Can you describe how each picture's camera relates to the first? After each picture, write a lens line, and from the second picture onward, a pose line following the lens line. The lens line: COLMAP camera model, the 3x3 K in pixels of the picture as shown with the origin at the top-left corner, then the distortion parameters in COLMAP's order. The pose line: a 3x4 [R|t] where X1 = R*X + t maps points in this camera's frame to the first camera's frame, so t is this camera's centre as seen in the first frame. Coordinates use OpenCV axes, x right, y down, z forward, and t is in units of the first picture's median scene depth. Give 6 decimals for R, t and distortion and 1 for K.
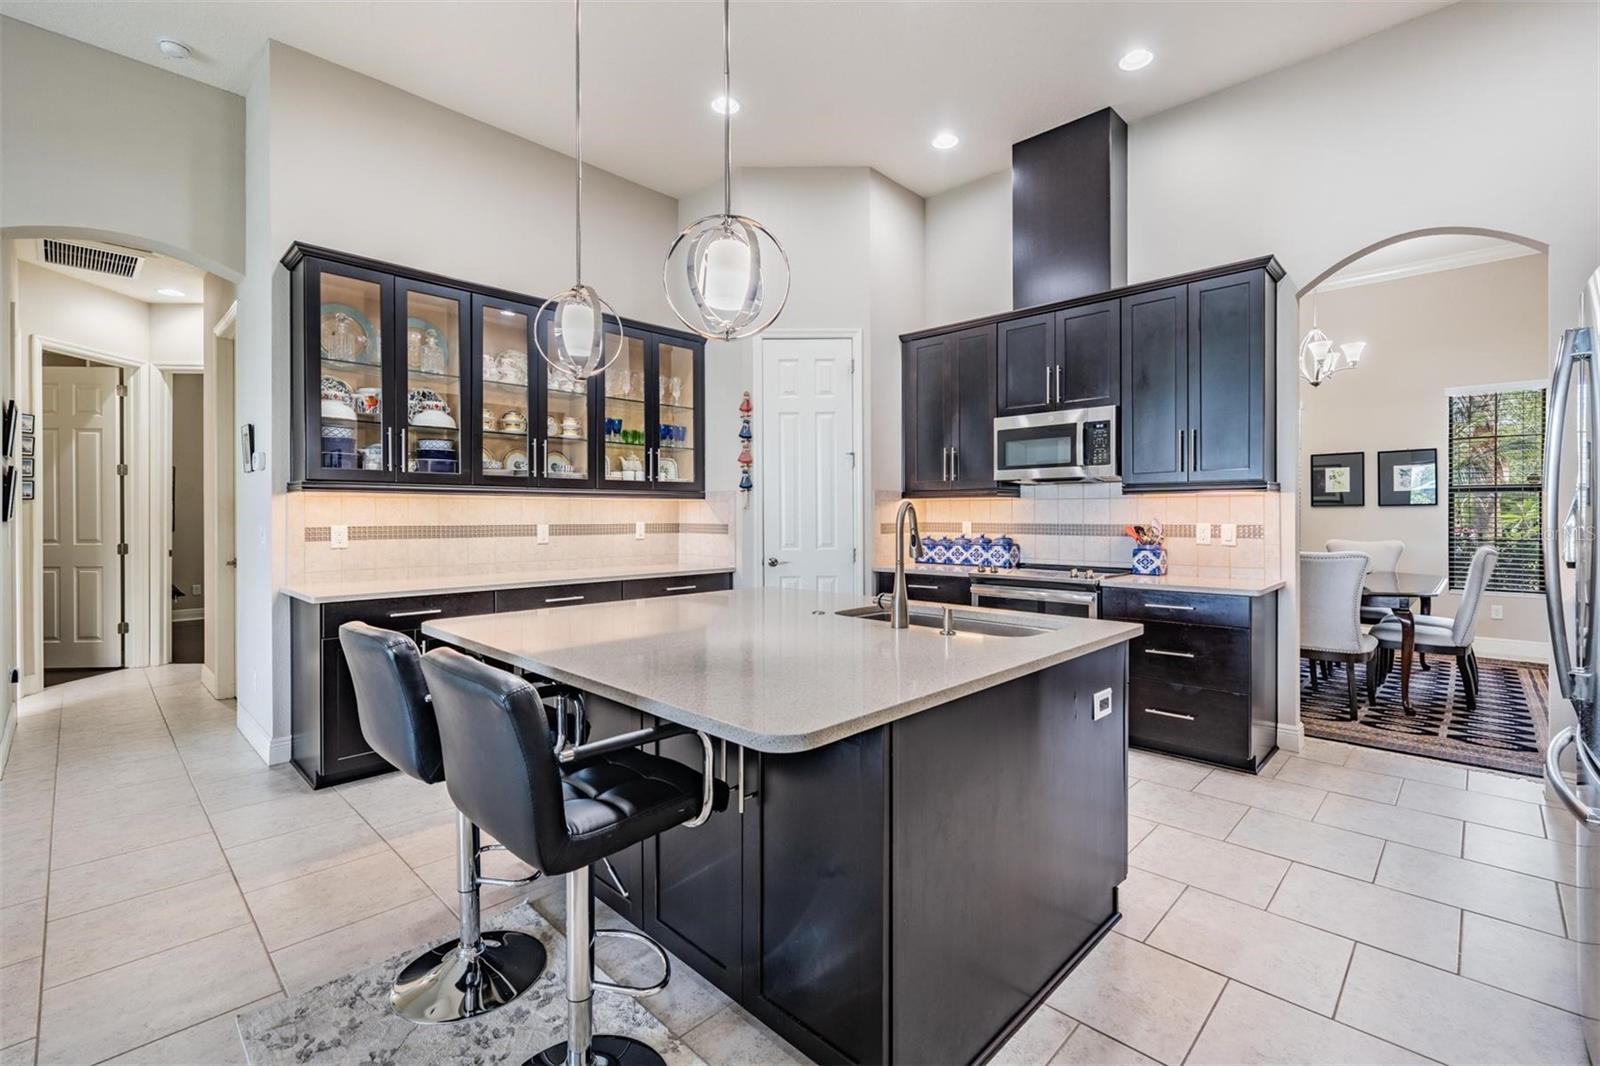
lens RADIAL K [[703.2, 0, 797.3], [0, 703.2, 518.0], [0, 0, 1]] dist [0.000059, 0.000372]
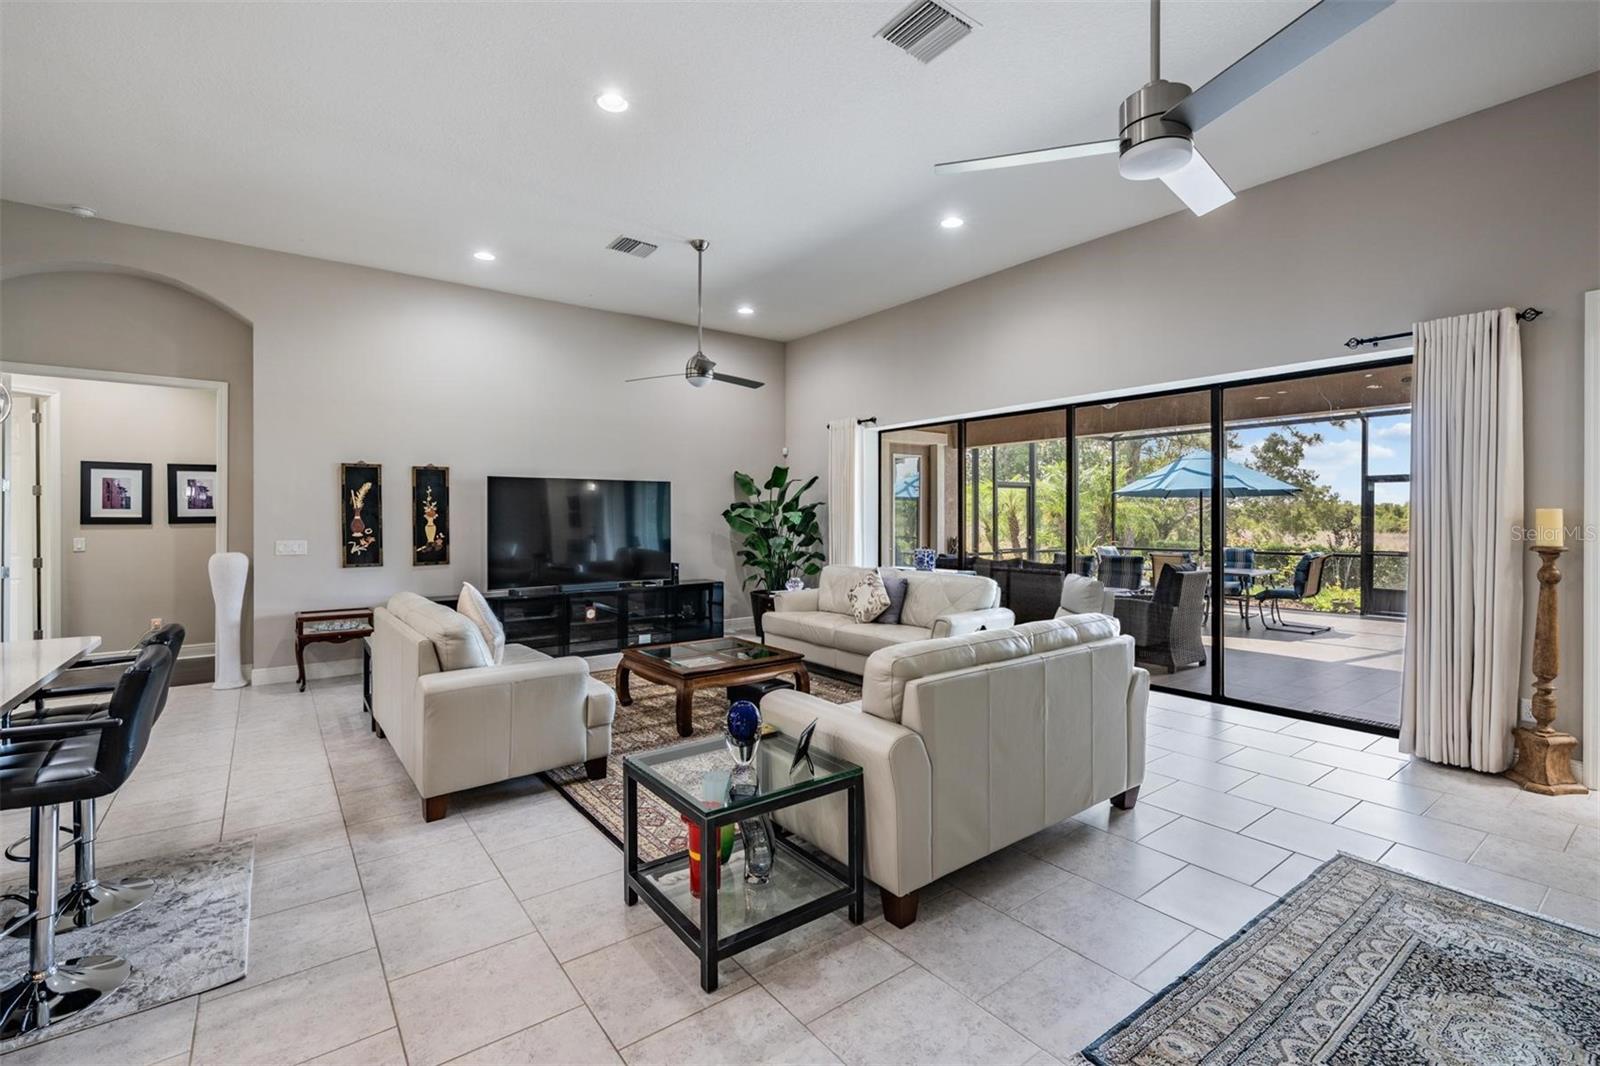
lens RADIAL K [[703.2, 0, 793.1], [0, 703.2, 516.8], [0, 0, 1]] dist [0.000059, 0.000372]
pose [[-0.988003, 0.003537, 0.154394, -0.705198], [0.004576, 0.999969, 0.006370, -0.029983], [-0.154366, 0.007000, -0.987989, 0.753229]]
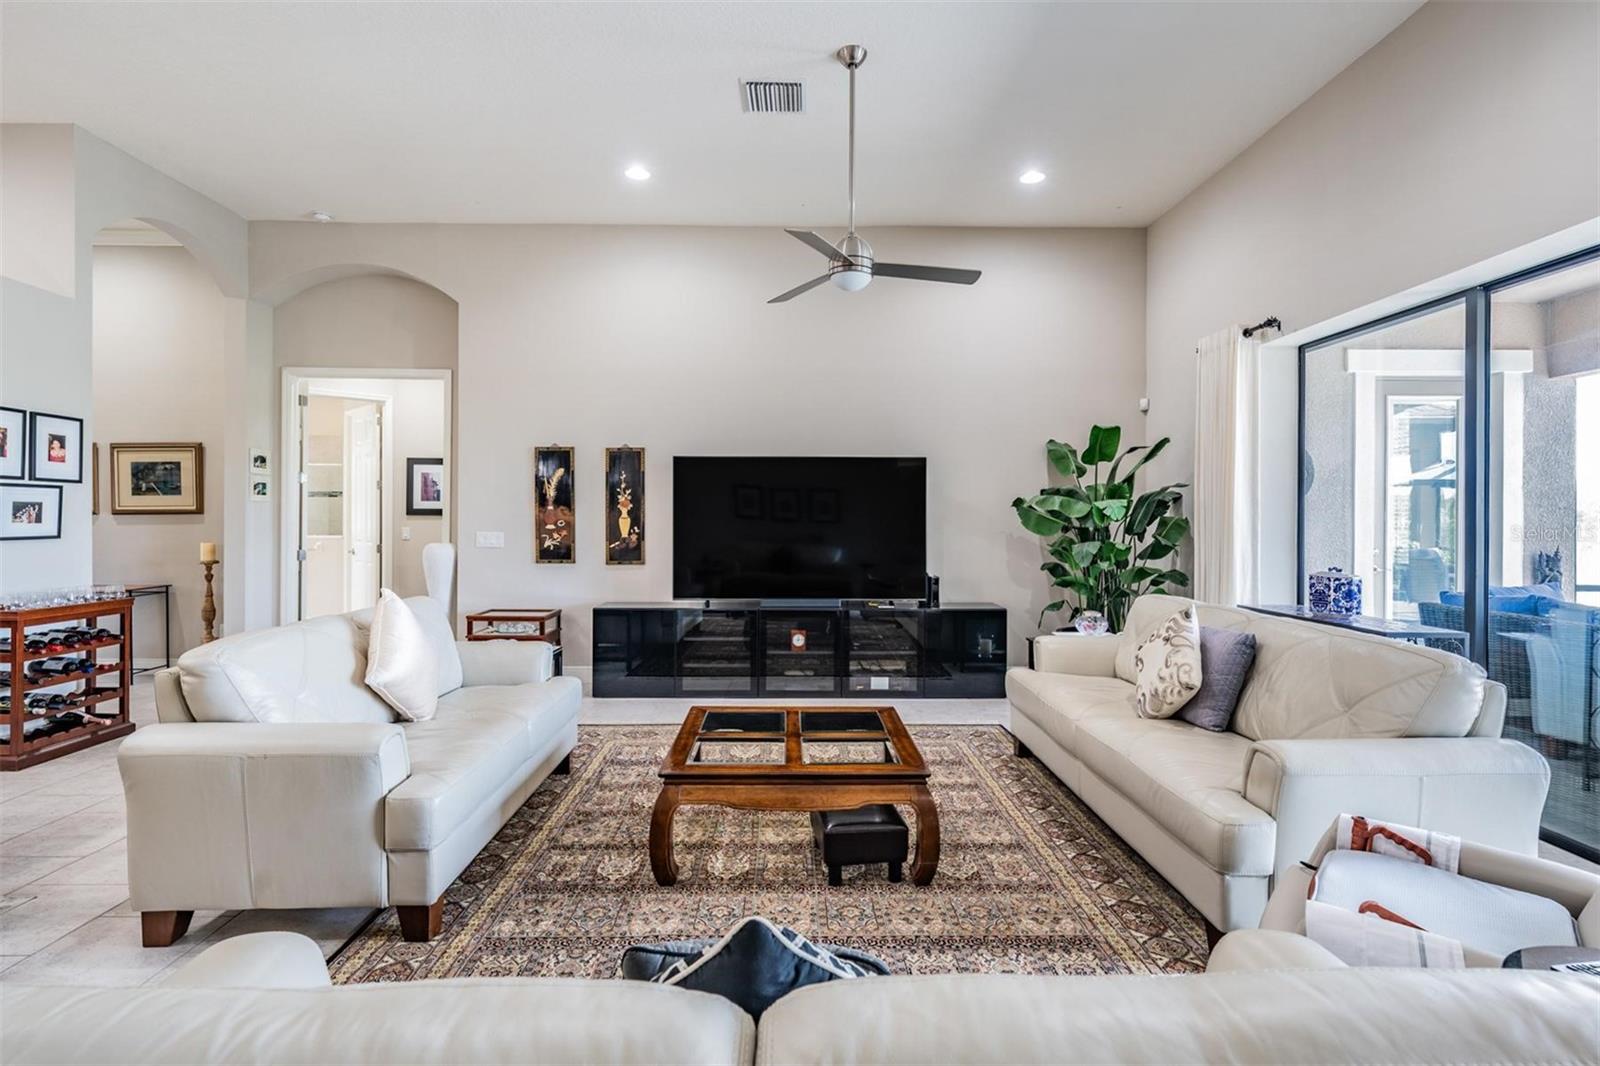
lens RADIAL K [[770.6, 0, 795.7], [0, 770.6, 521.6], [0, 0, 1]] dist [0.003120, 0.001465]
pose [[-0.702737, -0.003682, 0.711440, -0.897525], [0.001417, 0.999977, 0.006575, -0.008895], [-0.711449, 0.005629, -0.702716, 0.193737]]
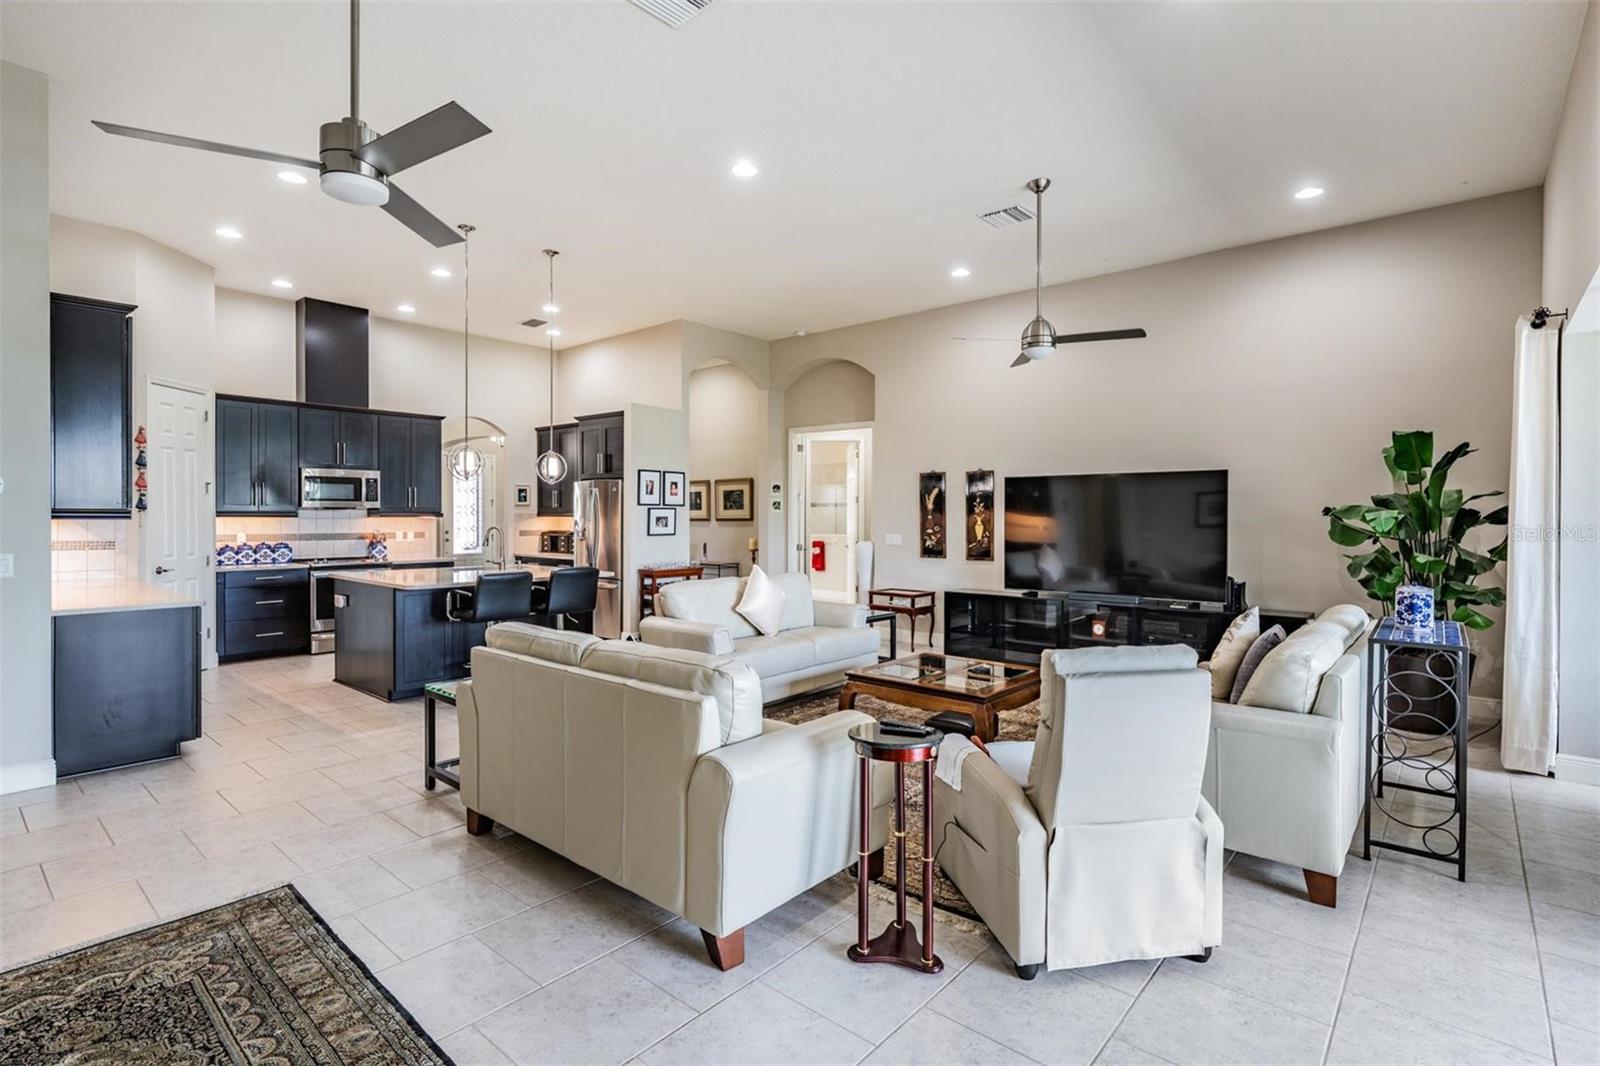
lens RADIAL K [[770.6, 0, 791.9], [0, 770.6, 523.4], [0, 0, 1]] dist [0.003120, 0.001465]
pose [[-0.049361, -0.008055, 0.998749, -1.431531], [0.003619, 0.999959, 0.008243, -0.025099], [-0.998774, 0.004021, -0.049330, -0.017037]]
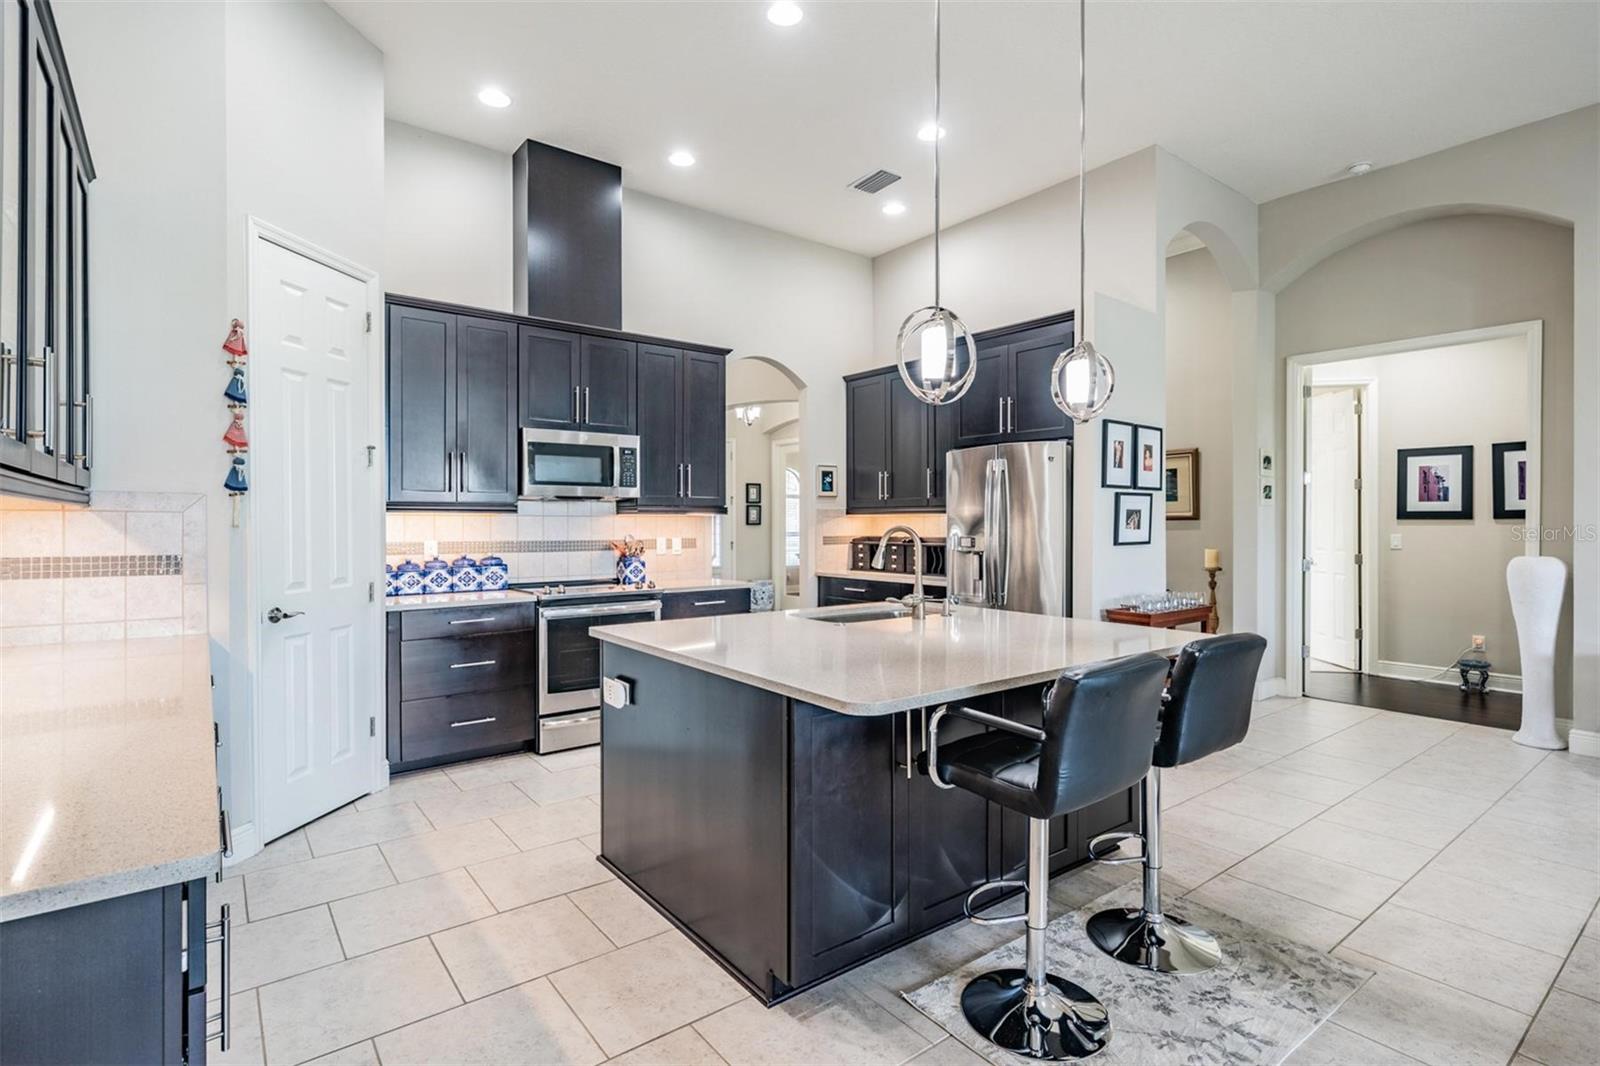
lens RADIAL K [[770.6, 0, 799.9], [0, 770.6, 526.8], [0, 0, 1]] dist [0.003120, 0.001465]
pose [[0.143106, -0.003167, 0.989702, -0.631829], [0.007491, 0.999970, 0.002117, -0.010748], [-0.989679, 0.007111, 0.143126, 0.470060]]
